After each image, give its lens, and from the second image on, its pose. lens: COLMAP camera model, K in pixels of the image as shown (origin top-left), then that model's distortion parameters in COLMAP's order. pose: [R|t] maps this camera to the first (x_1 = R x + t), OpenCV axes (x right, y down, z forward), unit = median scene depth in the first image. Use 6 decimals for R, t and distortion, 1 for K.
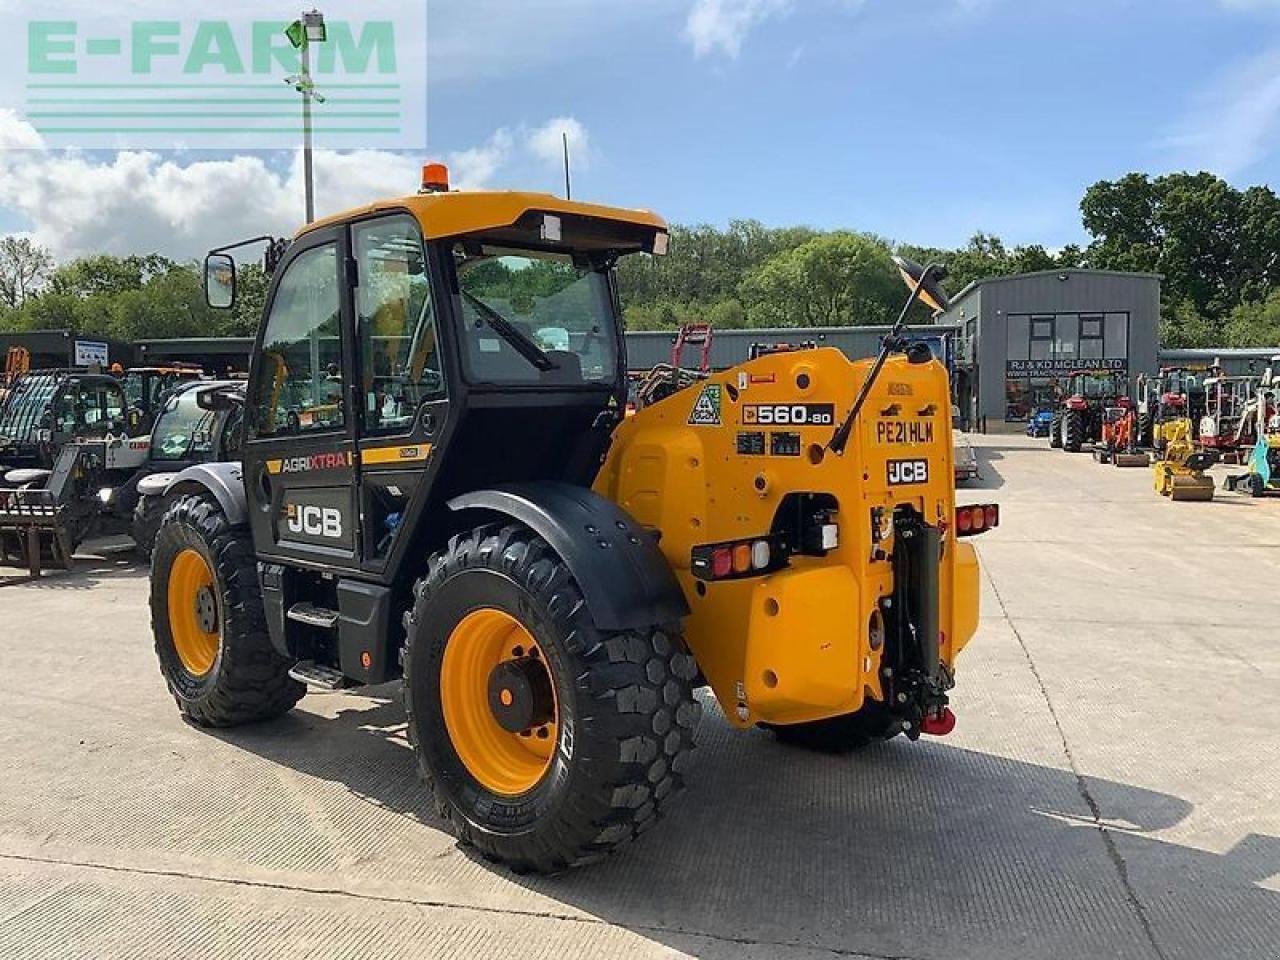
lens RADIAL K [[1059.9, 0, 633.9], [0, 1059.9, 469.9], [0, 0, 1]] dist [0.056911, -0.116092]
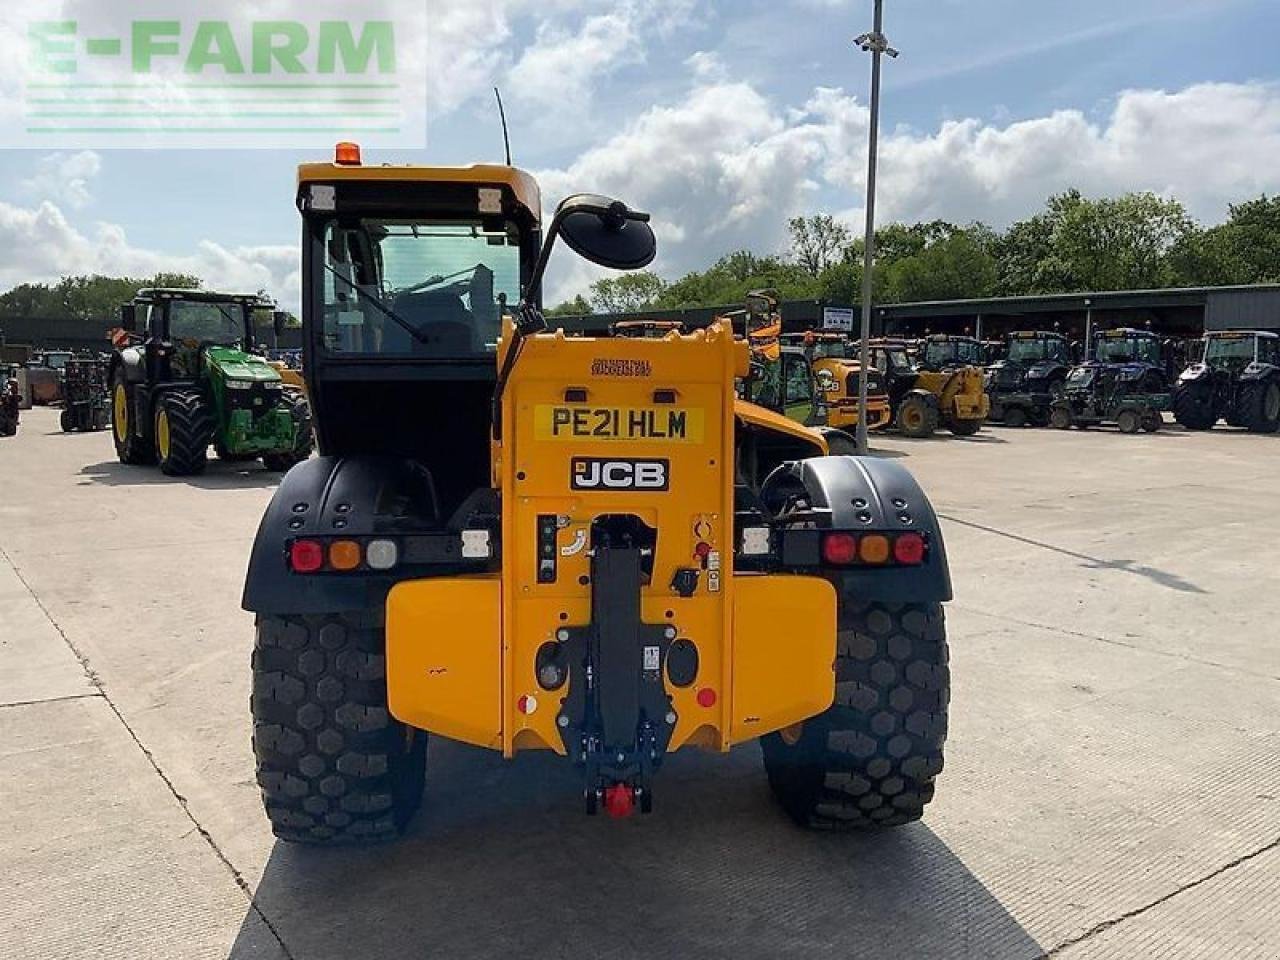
lens RADIAL K [[1059.9, 0, 641.6], [0, 1059.9, 480.1], [0, 0, 1]] dist [0.056911, -0.116092]
pose [[0.763801, 0.076854, -0.640860, 0.754084], [-0.047164, 0.996877, 0.063337, -0.043164], [0.643727, -0.018151, 0.765040, 0.412052]]
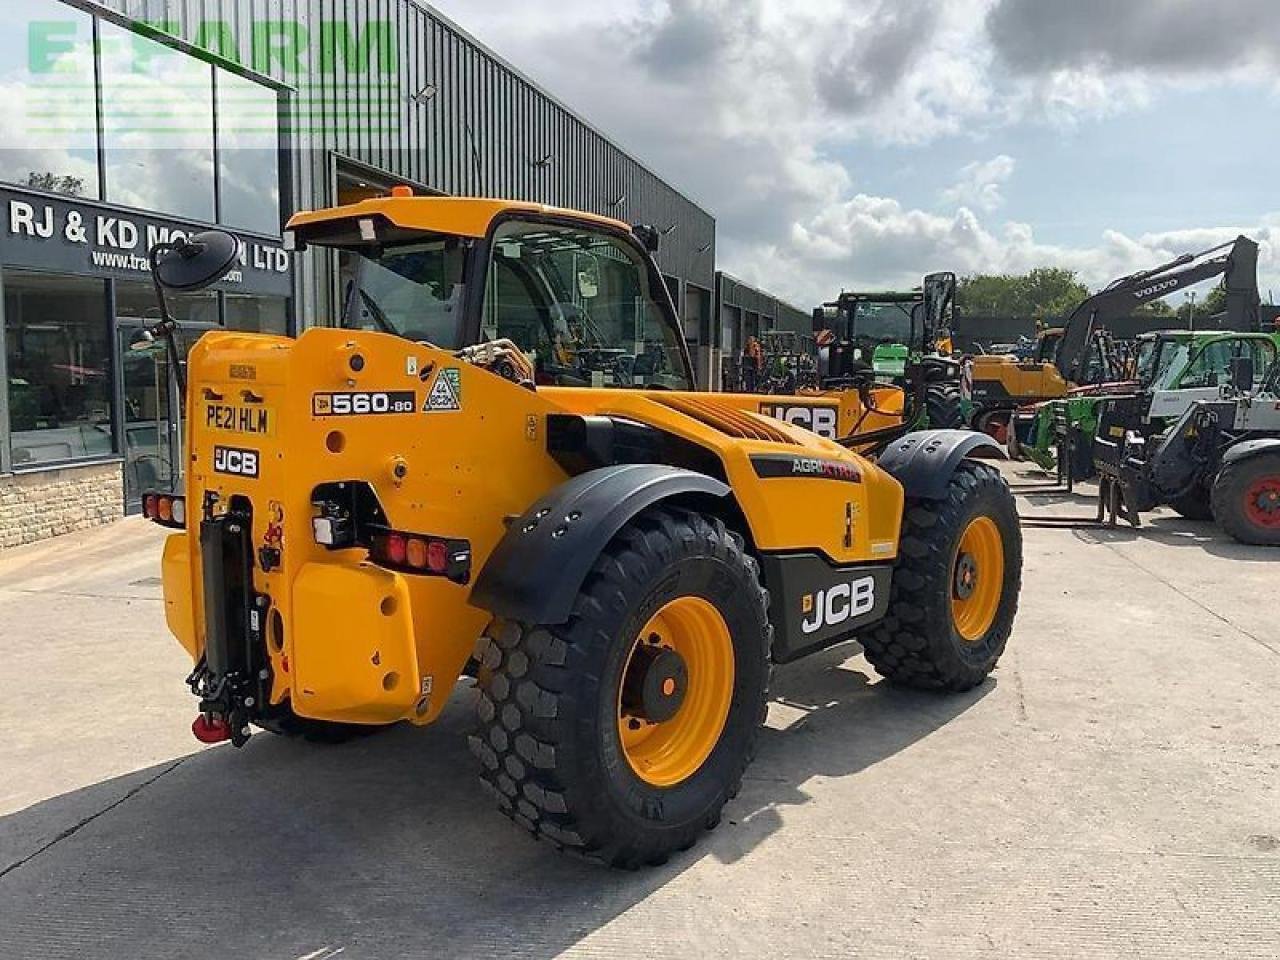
lens RADIAL K [[1059.9, 0, 638.2], [0, 1059.9, 491.8], [0, 0, 1]] dist [0.056911, -0.116092]
pose [[0.076880, 0.126224, -0.989018, 1.185538], [-0.051863, 0.991117, 0.122460, -0.102144], [0.995691, 0.041879, 0.082743, 1.253342]]
